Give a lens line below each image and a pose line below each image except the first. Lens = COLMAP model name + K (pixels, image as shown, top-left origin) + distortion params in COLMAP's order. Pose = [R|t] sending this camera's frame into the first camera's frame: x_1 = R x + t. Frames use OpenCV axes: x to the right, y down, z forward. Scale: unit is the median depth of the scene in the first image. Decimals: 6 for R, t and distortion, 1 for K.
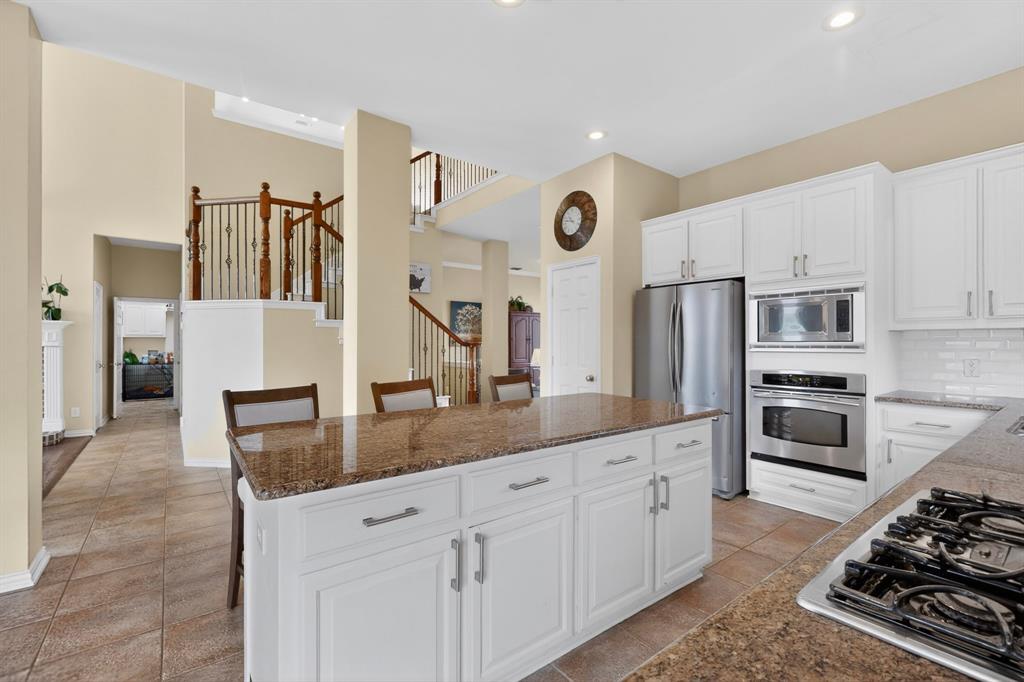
lens RADIAL K [[446.9, 0, 507.7], [0, 446.9, 345.0], [0, 0, 1]] dist [0.001089, -0.000952]
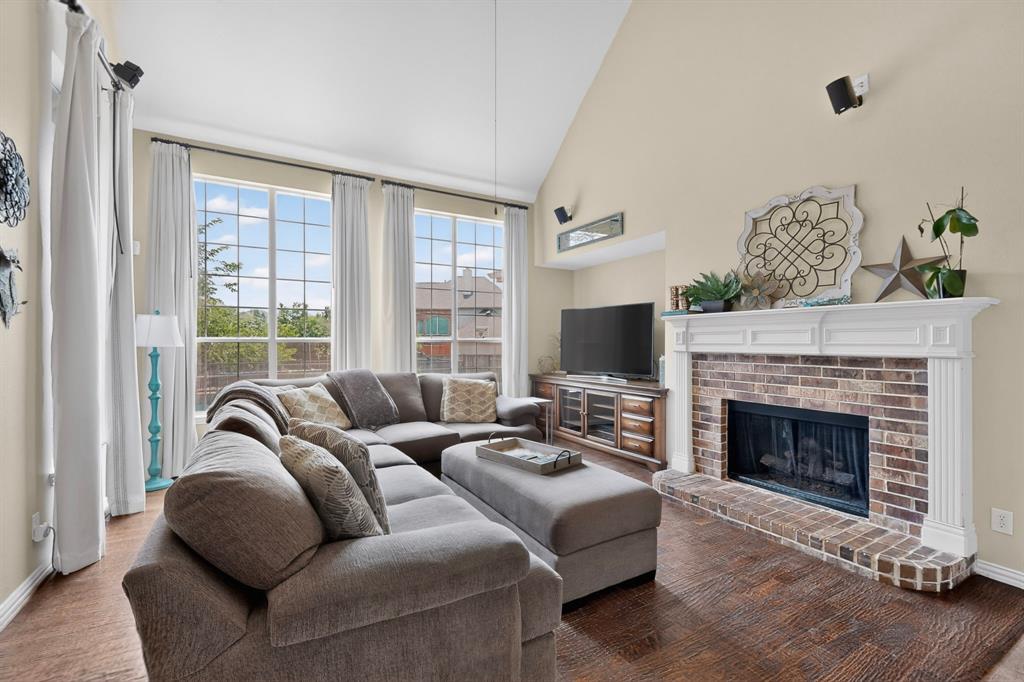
lens RADIAL K [[446.9, 0, 503.5], [0, 446.9, 340.3], [0, 0, 1]] dist [0.001089, -0.000952]
pose [[-0.135534, -0.002705, -0.990769, -0.525357], [-0.005337, 0.999984, -0.002000, -0.010883], [0.990758, 0.005017, -0.135546, 0.631037]]
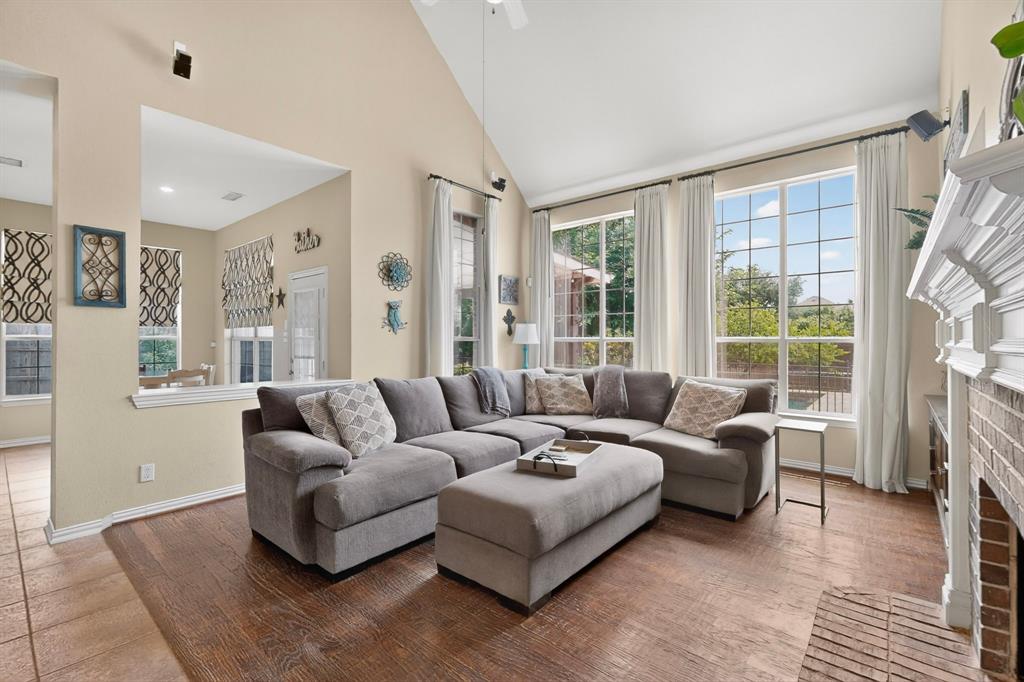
lens RADIAL K [[446.9, 0, 514.2], [0, 446.9, 334.9], [0, 0, 1]] dist [0.001089, -0.000952]
pose [[-0.976837, -0.003266, -0.213959, -0.791846], [-0.002060, 0.999981, -0.005861, -0.013821], [0.213974, -0.005285, -0.976825, 0.965210]]
